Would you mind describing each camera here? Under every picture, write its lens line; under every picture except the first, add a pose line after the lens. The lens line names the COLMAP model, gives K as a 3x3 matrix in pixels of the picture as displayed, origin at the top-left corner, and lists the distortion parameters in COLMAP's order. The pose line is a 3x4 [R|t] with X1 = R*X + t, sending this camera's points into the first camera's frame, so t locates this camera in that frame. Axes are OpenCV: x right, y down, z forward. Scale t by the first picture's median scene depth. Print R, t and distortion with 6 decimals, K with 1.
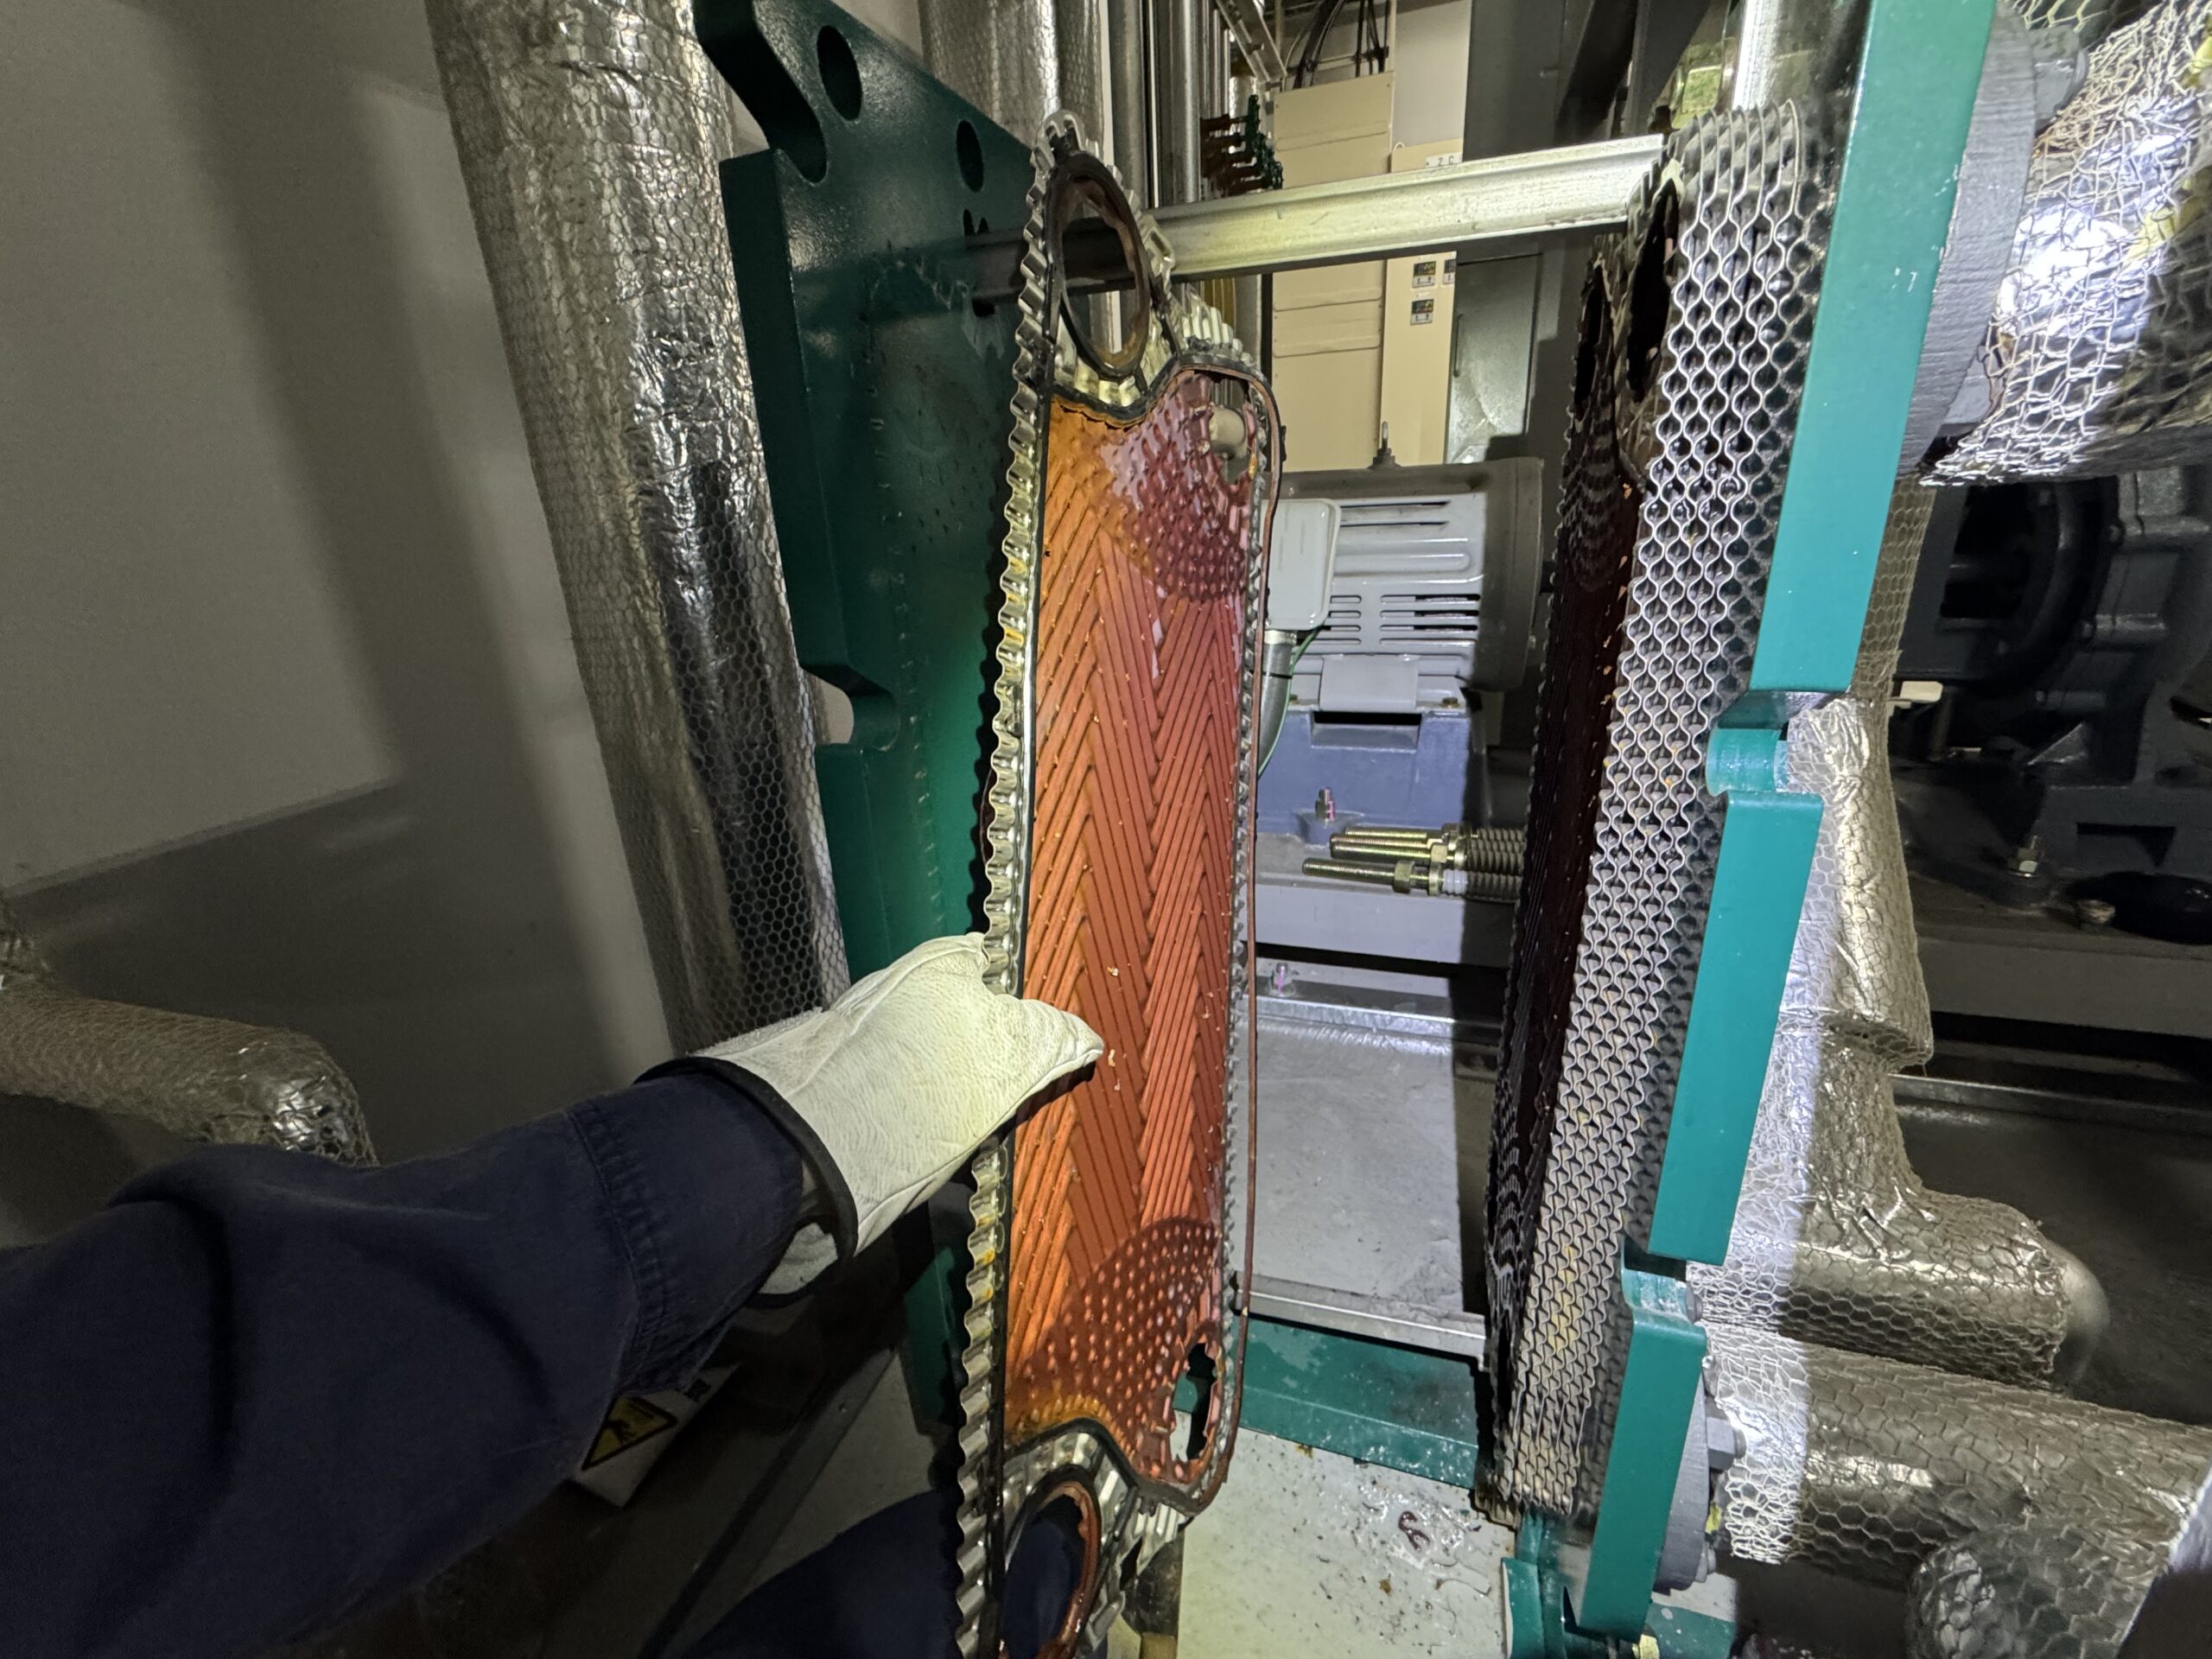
lens RADIAL K [[948.5, 0, 1106.0], [0, 948.5, 829.5], [0, 0, 1]] dist [-0.001040, 0.000581]
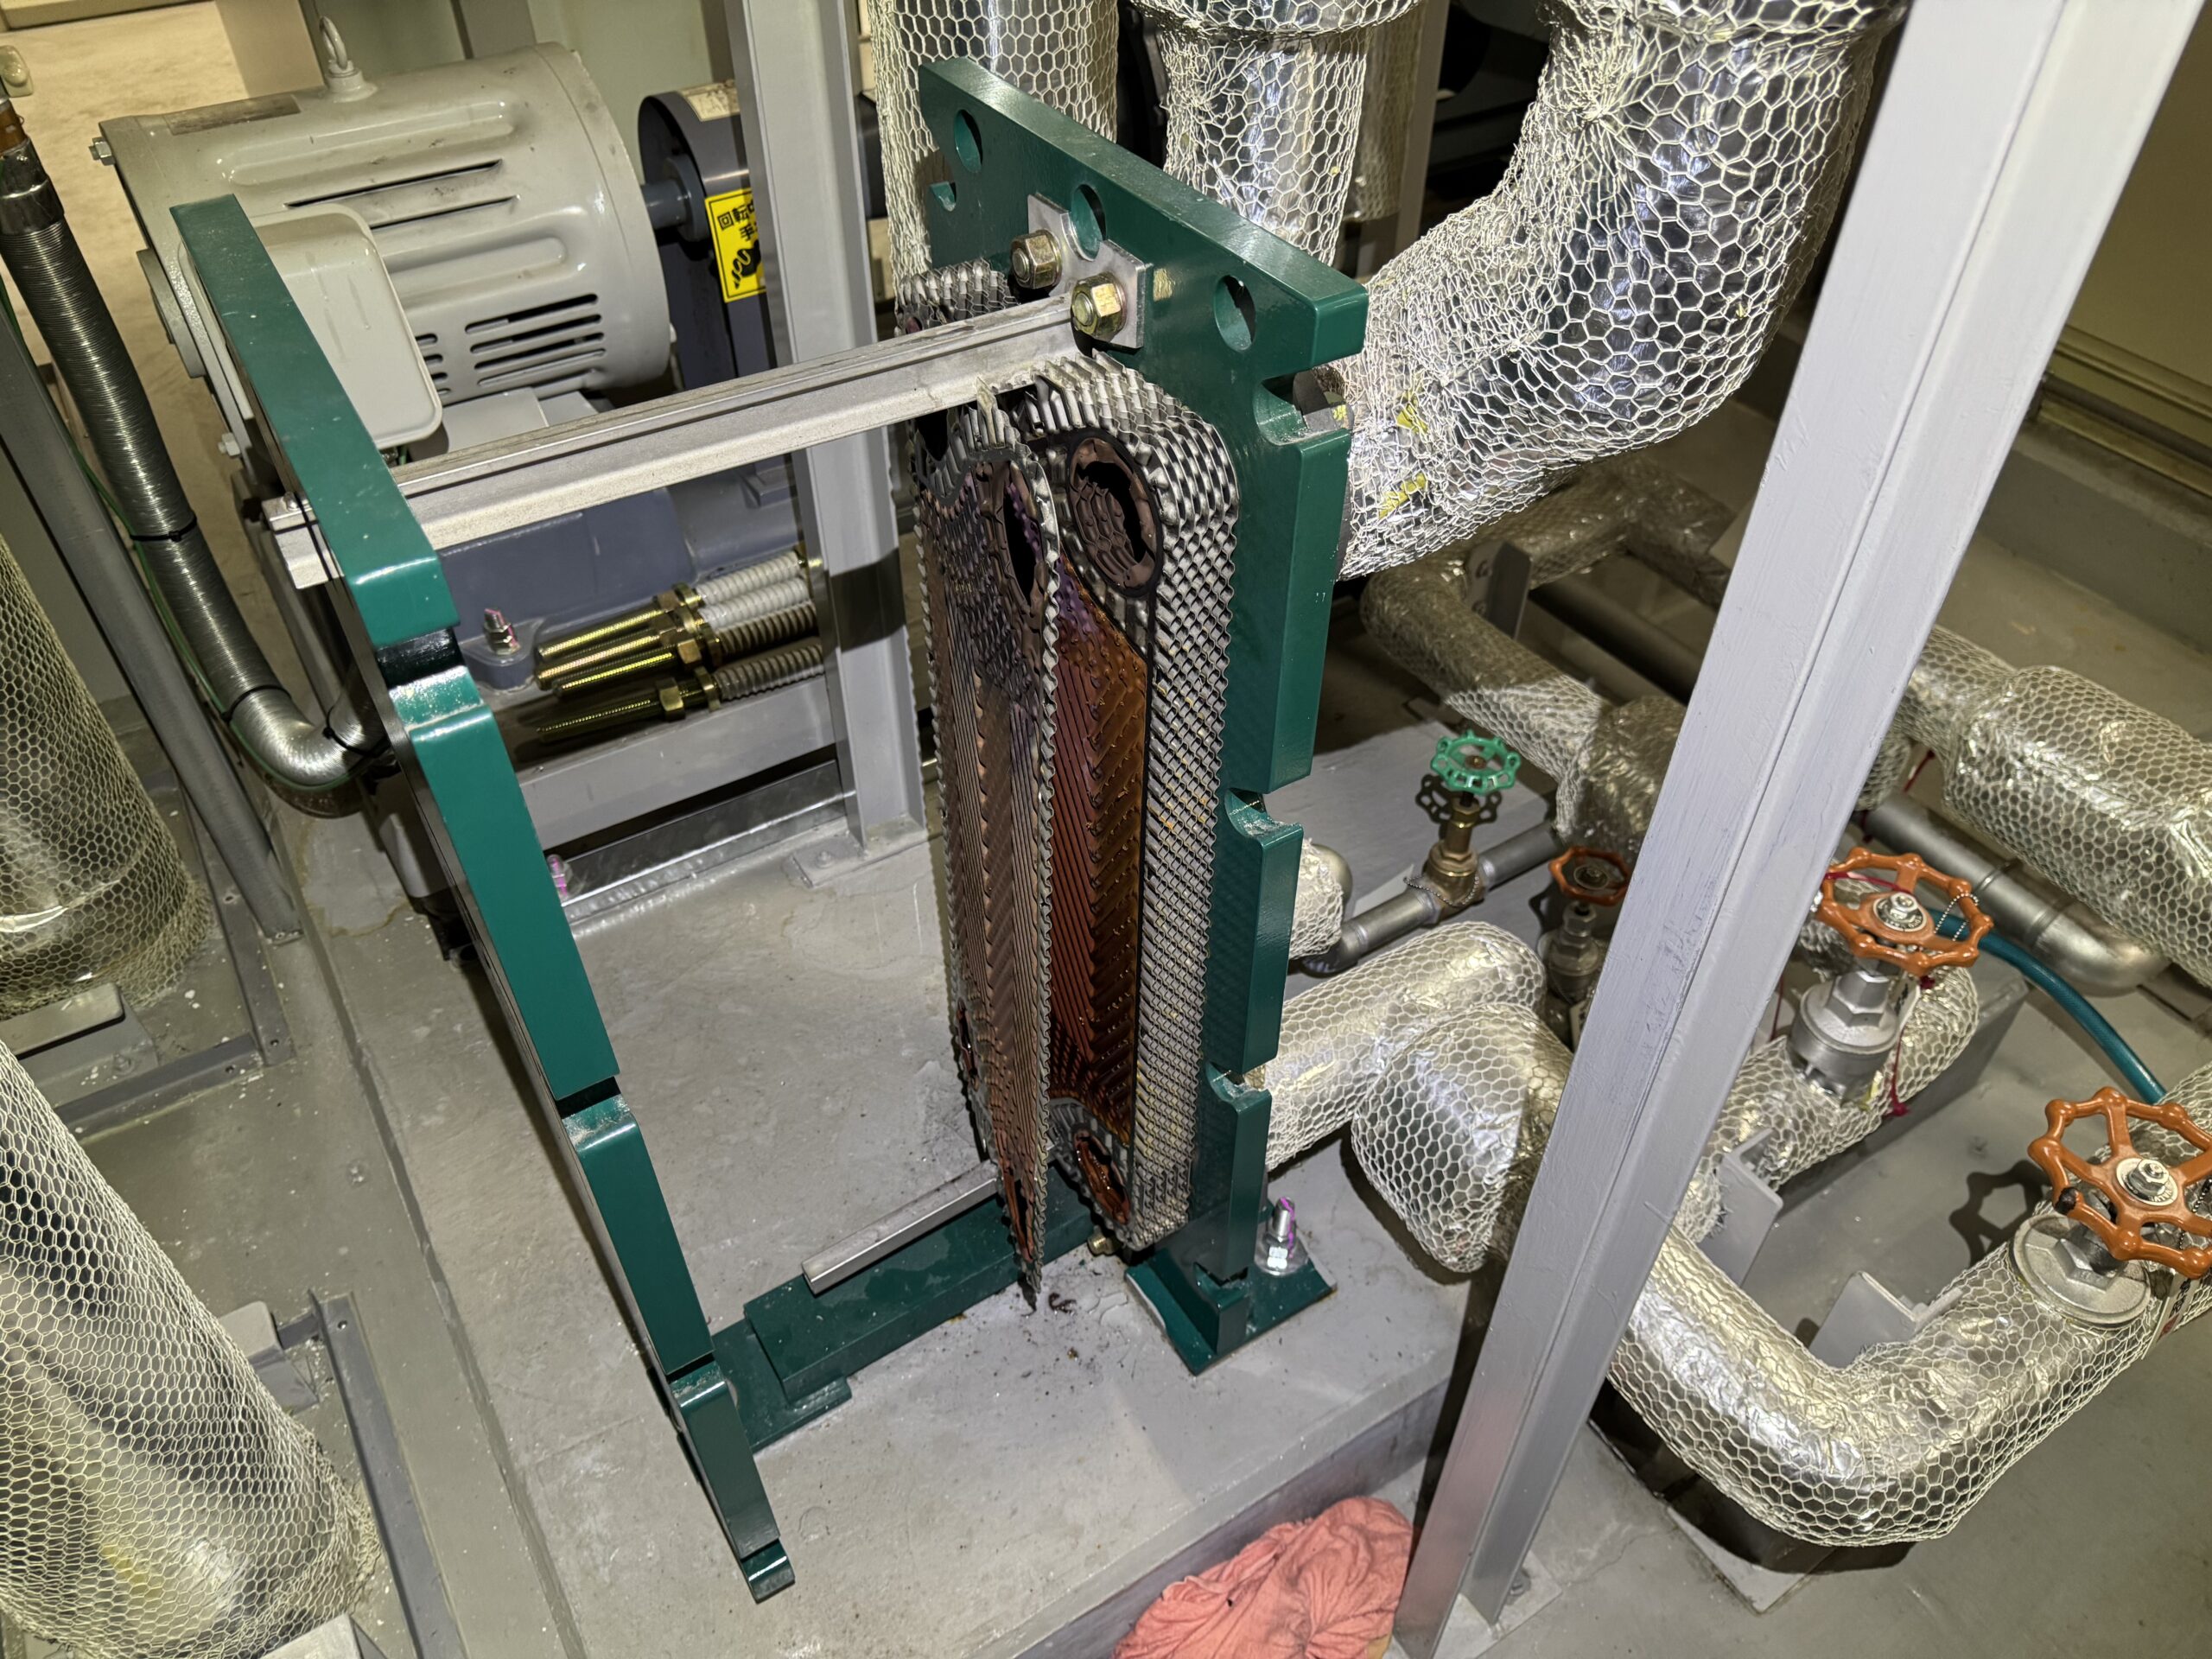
lens RADIAL K [[1577.1, 0, 1121.3], [0, 1577.1, 821.4], [0, 0, 1]] dist [0.025127, -0.026546]
pose [[0.618167, -0.496997, 0.608985, -0.499073], [0.229477, 0.855099, 0.464916, -0.639617], [-0.751804, -0.147647, 0.642643, -0.232872]]
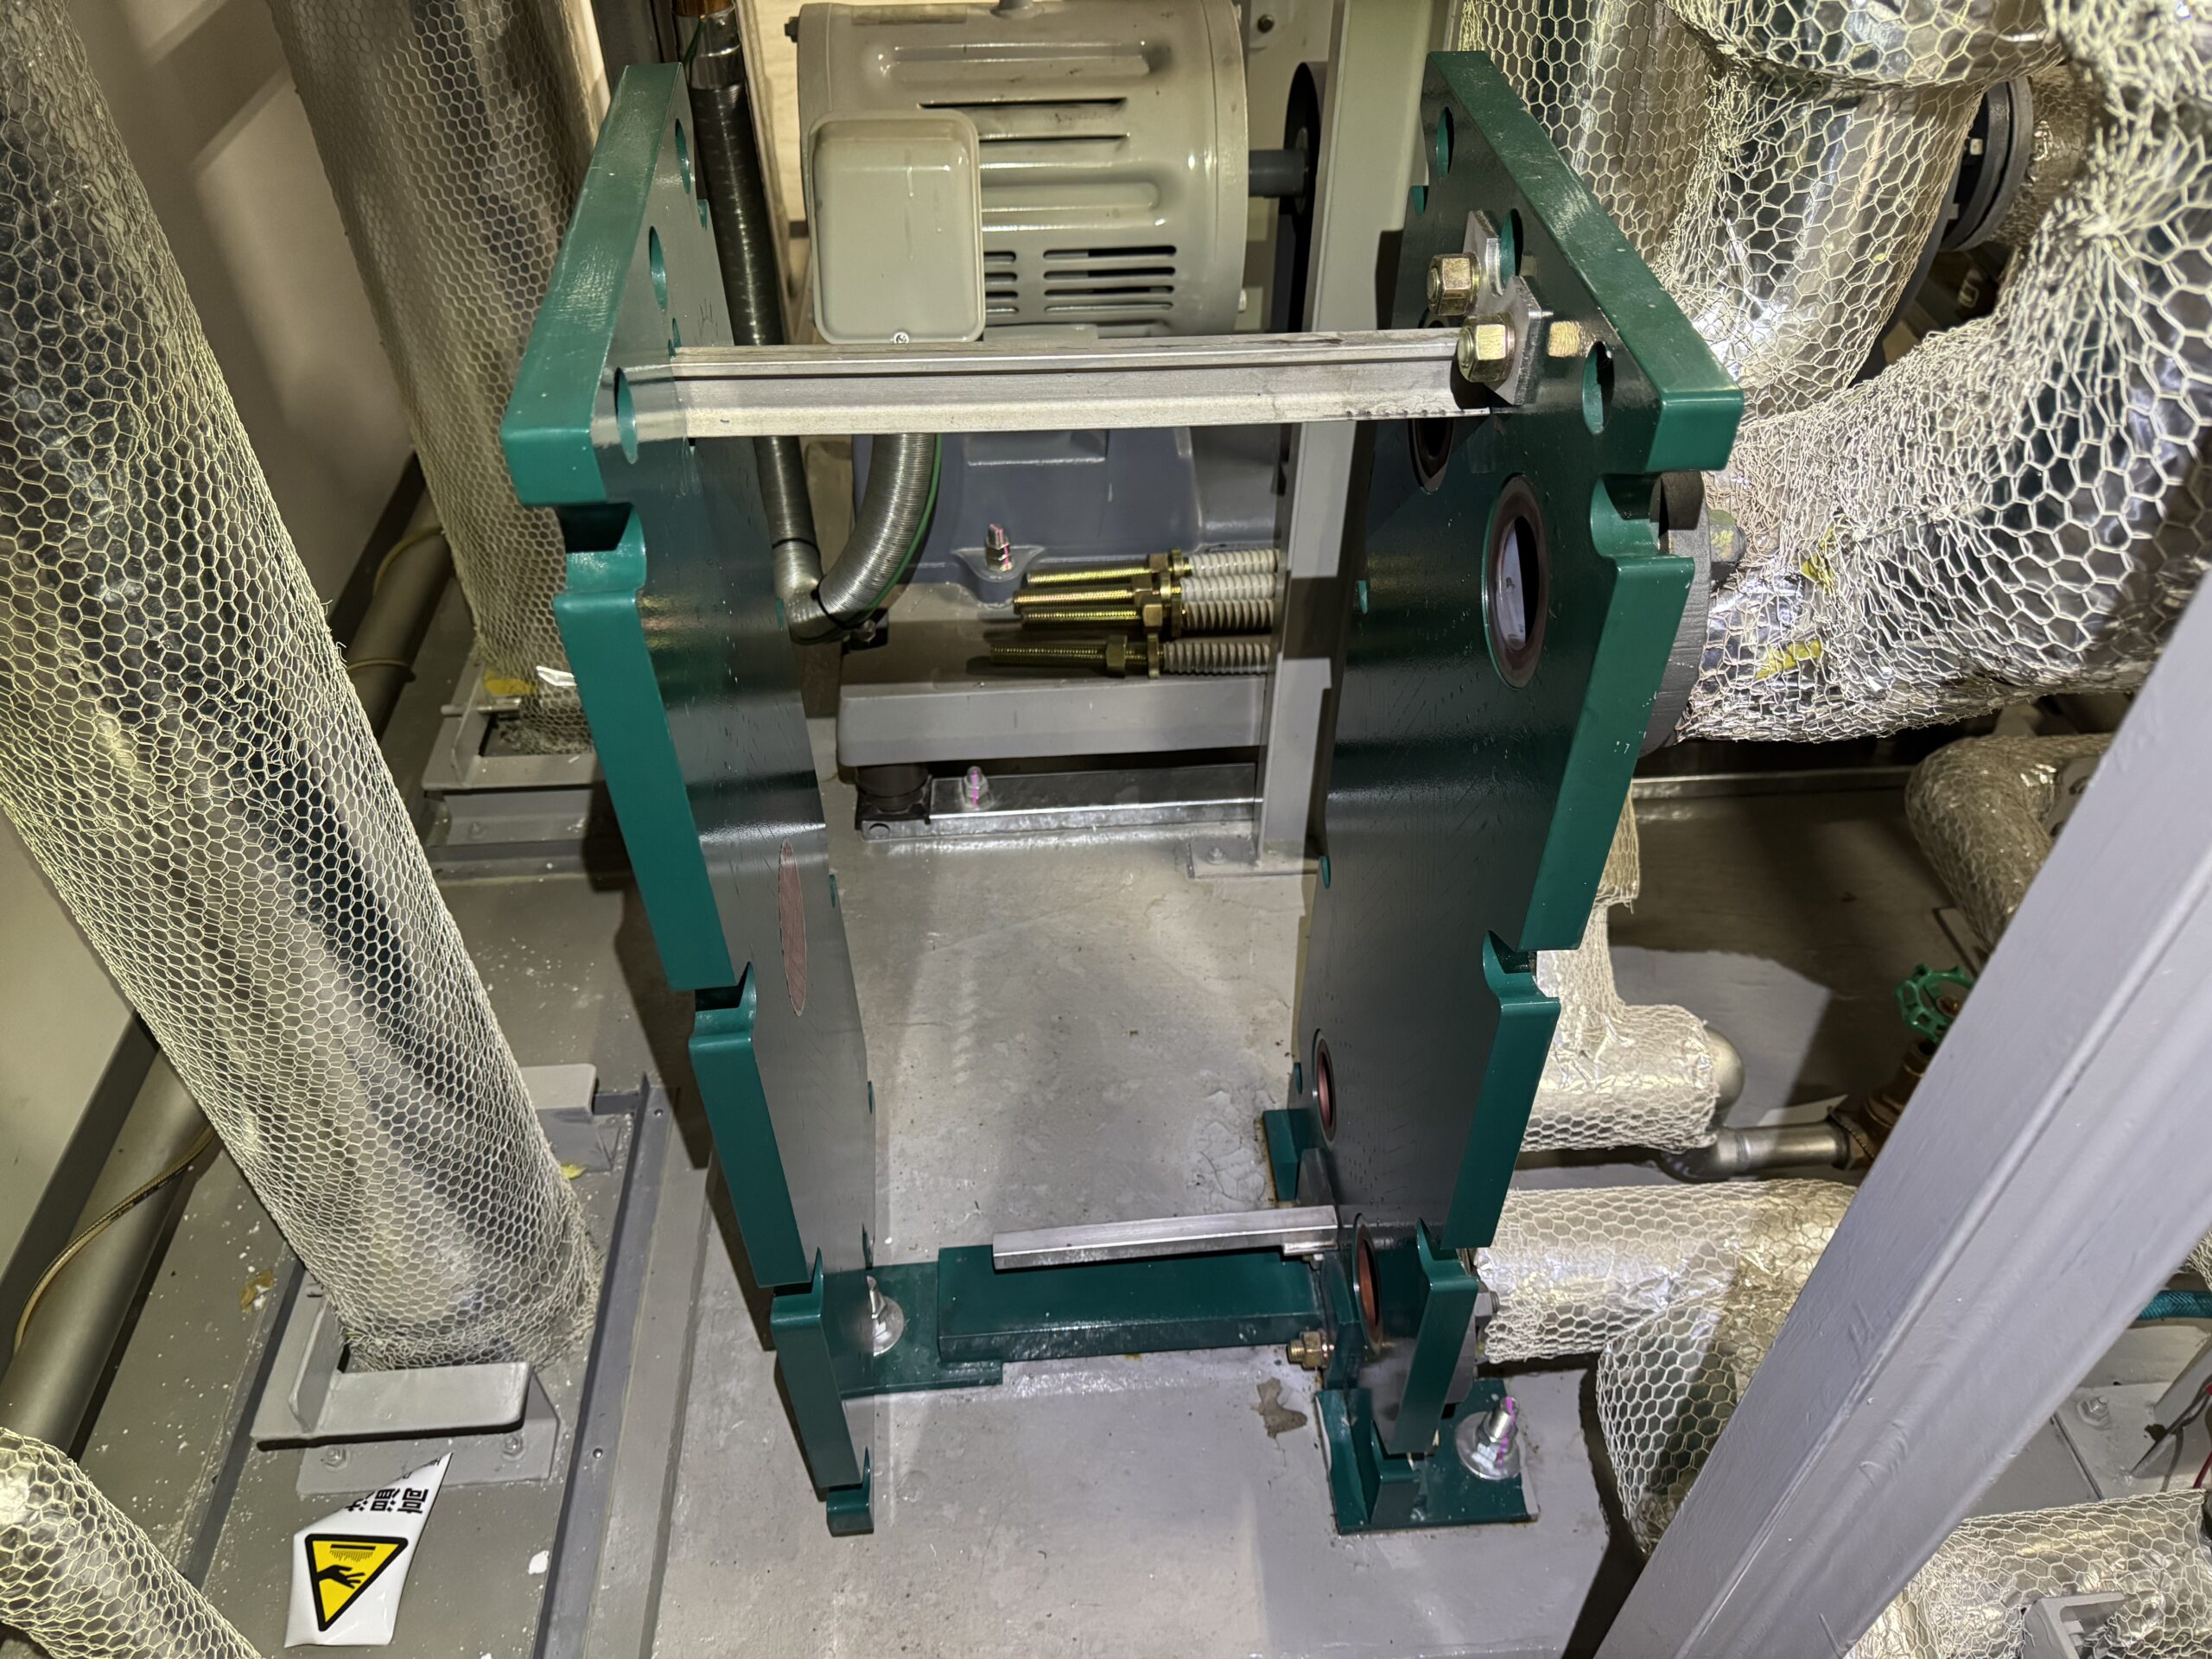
lens RADIAL K [[1586.4, 0, 1122.1], [0, 1586.4, 829.7], [0, 0, 1]] dist [0.031294, -0.035528]
pose [[0.917290, -0.232016, 0.323648, -0.234529], [0.086686, 0.909585, 0.406374, -0.583064], [-0.388670, -0.344708, 0.854466, -0.288788]]
